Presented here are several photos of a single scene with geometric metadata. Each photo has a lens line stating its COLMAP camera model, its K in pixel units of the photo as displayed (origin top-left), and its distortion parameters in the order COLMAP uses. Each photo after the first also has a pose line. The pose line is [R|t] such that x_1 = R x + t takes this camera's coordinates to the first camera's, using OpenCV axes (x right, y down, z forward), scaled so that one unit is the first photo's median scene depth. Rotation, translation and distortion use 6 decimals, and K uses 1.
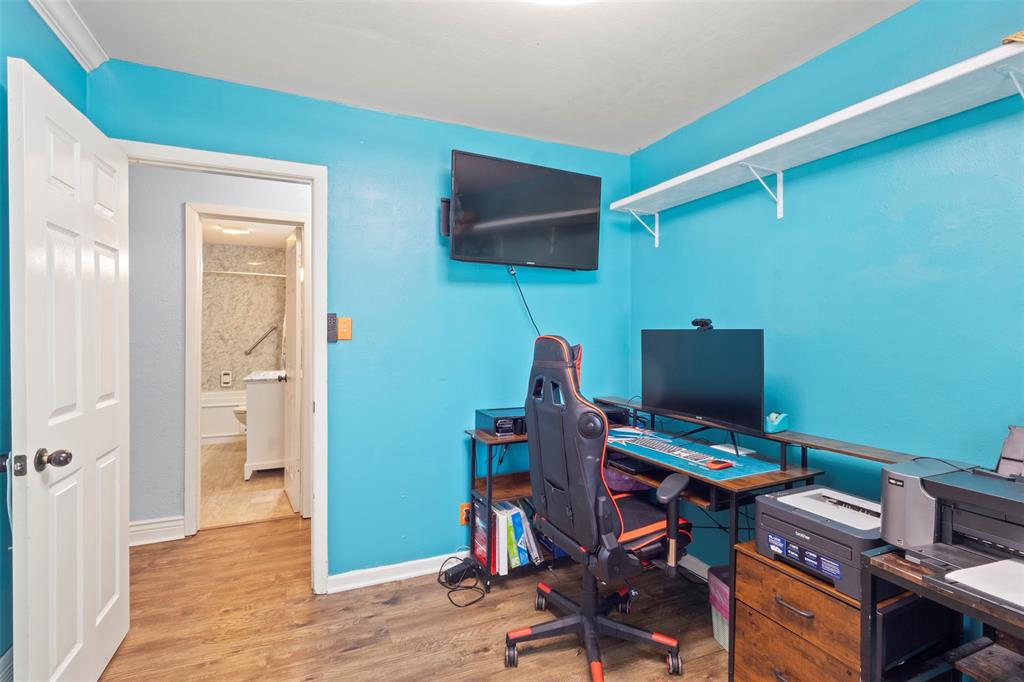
lens RADIAL K [[480.7, 0, 513.9], [0, 480.7, 333.3], [0, 0, 1]] dist [-0.001191, -0.000096]
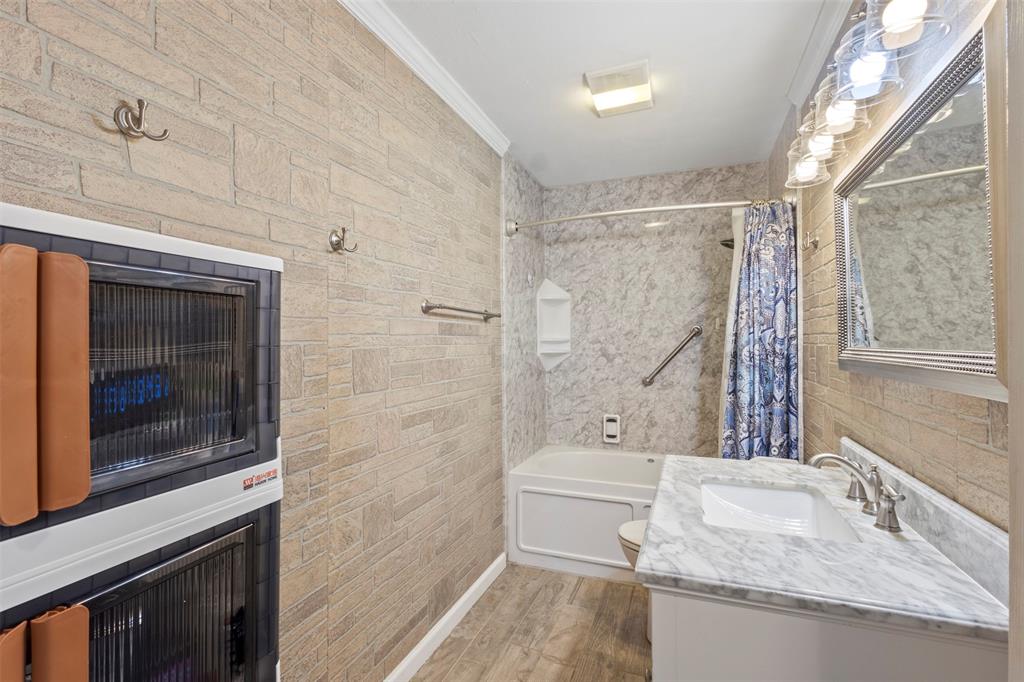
lens RADIAL K [[480.7, 0, 512.1], [0, 480.7, 341.8], [0, 0, 1]] dist [-0.001191, -0.000096]
pose [[0.712127, -0.010690, -0.701969, -0.296105], [0.003070, 0.999922, -0.012113, 0.003665], [0.702044, 0.006471, 0.712105, 0.533119]]
